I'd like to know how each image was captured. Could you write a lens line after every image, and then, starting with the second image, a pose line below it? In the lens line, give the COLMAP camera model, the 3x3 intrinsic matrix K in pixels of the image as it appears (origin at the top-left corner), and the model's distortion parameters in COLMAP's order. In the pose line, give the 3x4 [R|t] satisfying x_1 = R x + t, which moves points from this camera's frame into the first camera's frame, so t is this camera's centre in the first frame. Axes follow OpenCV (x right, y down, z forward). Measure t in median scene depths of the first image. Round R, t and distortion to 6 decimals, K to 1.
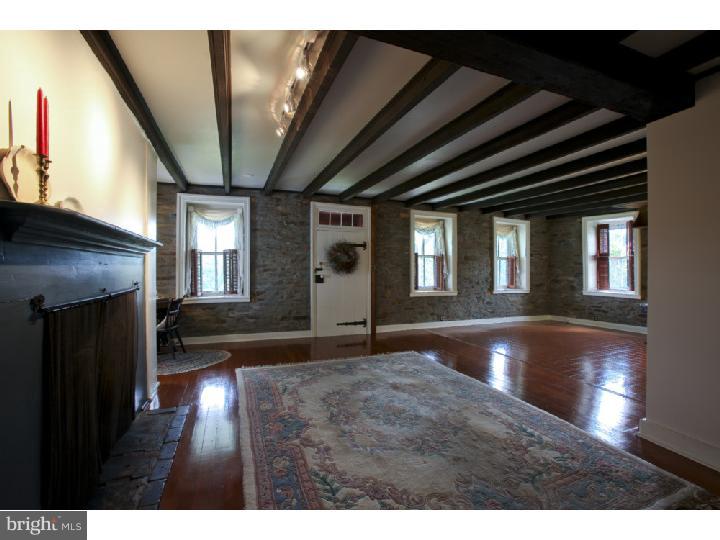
lens RADIAL K [[320.5, 0, 360.0], [0, 320.5, 270.0], [0, 0, 1]] dist [-0.057408, 0.000226]
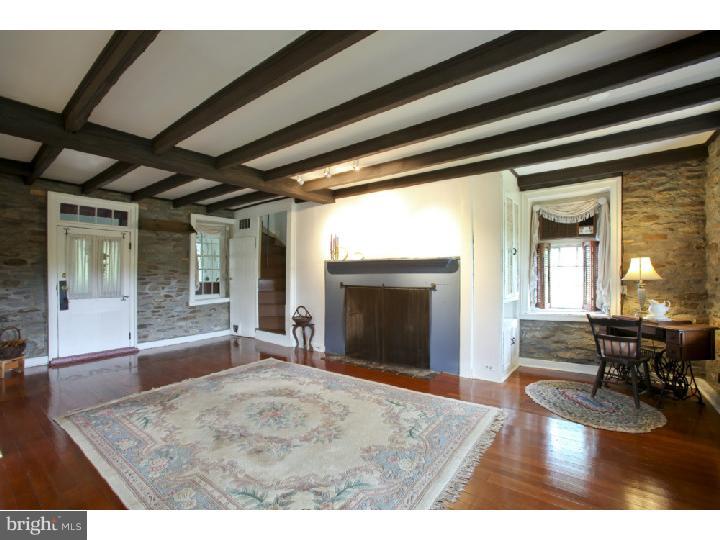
lens RADIAL K [[328.3, 0, 373.2], [0, 328.3, 270.8], [0, 0, 1]] dist [-0.065846, -0.000073]
pose [[-0.844826, -0.001000, -0.535041, 0.328156], [0.004402, 0.999951, -0.008820, -0.006954], [0.535023, -0.009806, -0.844780, 1.780734]]
